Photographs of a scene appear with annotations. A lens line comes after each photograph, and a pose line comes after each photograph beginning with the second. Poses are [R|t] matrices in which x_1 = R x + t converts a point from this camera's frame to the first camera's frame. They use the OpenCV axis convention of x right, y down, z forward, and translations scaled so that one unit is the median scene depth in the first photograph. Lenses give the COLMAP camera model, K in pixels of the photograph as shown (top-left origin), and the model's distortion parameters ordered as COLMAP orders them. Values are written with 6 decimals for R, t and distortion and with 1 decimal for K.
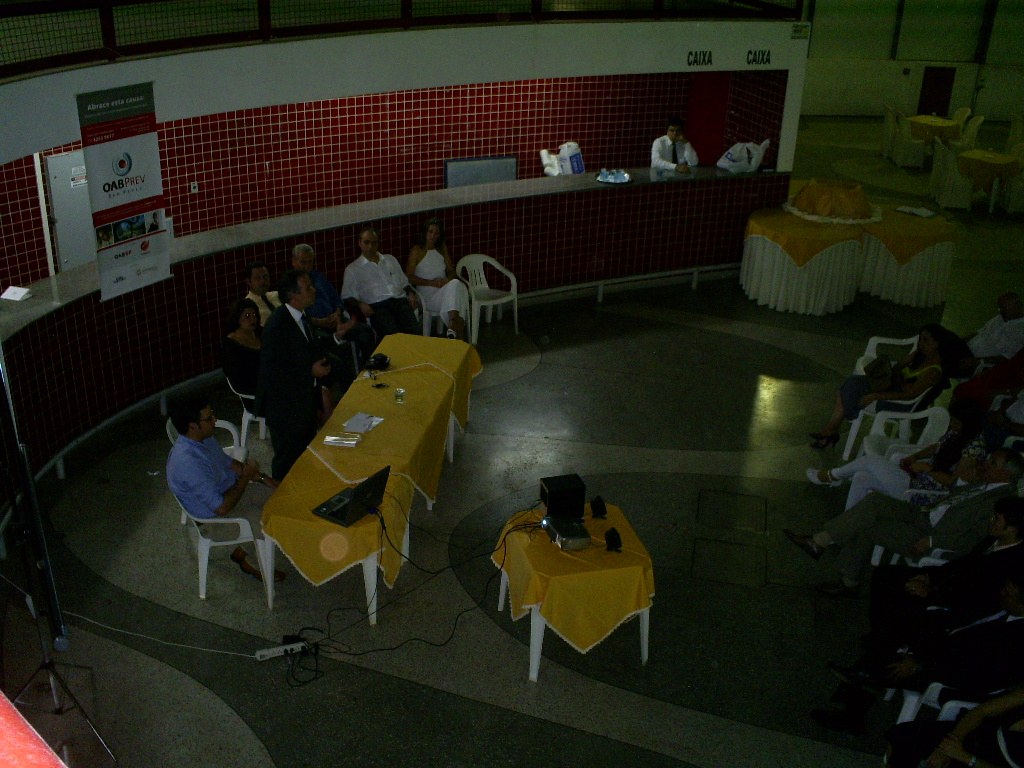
lens RADIAL K [[1105.2, 0, 511.6], [0, 1105.2, 386.7], [0, 0, 1]] dist [-0.117573, 0.000000]
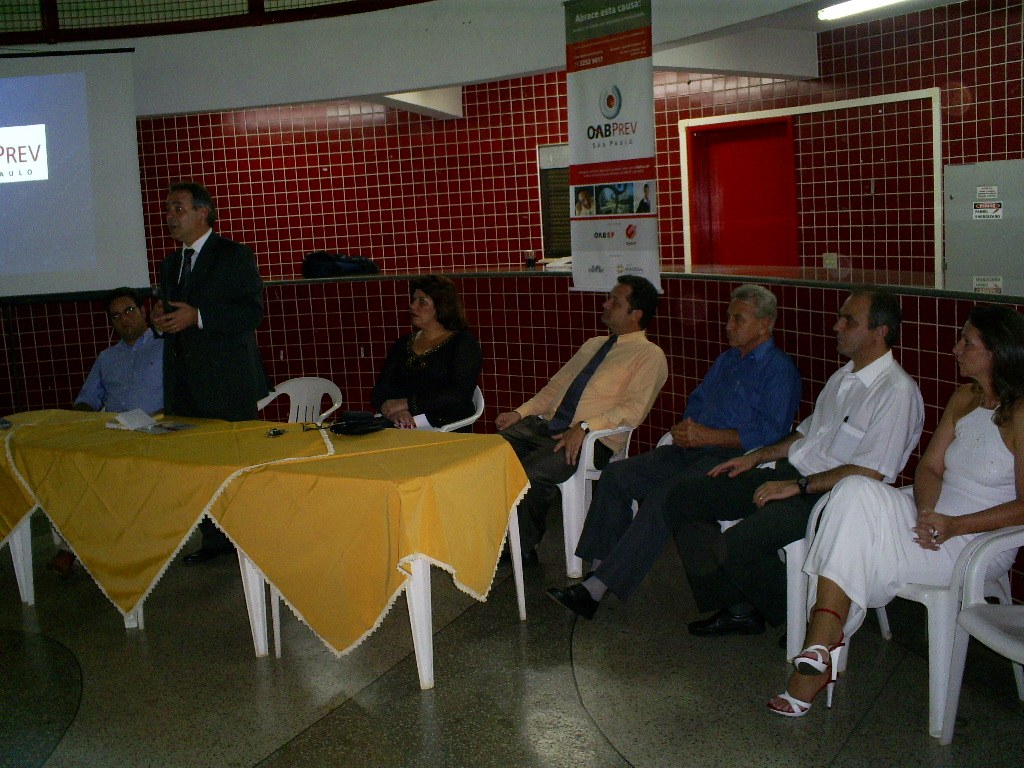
lens RADIAL K [[1117.1, 0, 508.6], [0, 1117.1, 394.0], [0, 0, 1]] dist [-0.114996, 0.000000]
pose [[-0.355618, 0.135418, -0.924769, 0.439008], [-0.365183, 0.890662, 0.270854, -0.263933], [0.860335, 0.434030, -0.267284, 1.548762]]
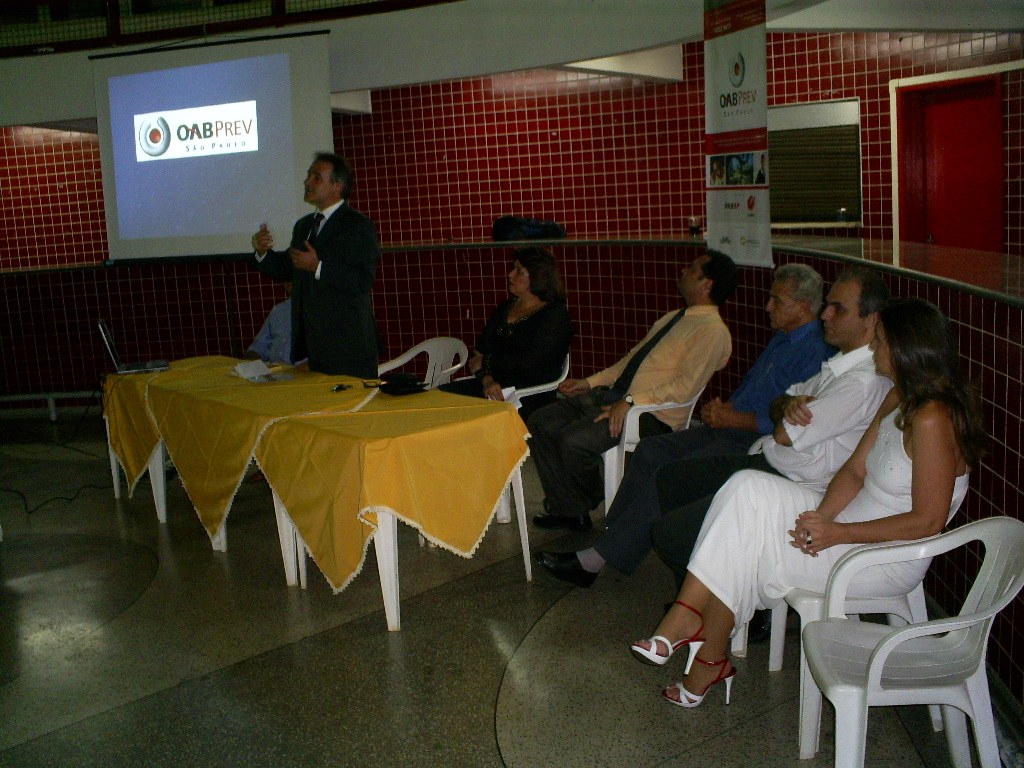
lens RADIAL K [[1116.4, 0, 505.1], [0, 1116.4, 390.7], [0, 0, 1]] dist [-0.108276, 0.000000]
pose [[-0.653753, 0.141390, -0.743382, 0.351473], [-0.292830, 0.858578, 0.420825, -0.357444], [0.697752, 0.492800, -0.519895, 1.729210]]
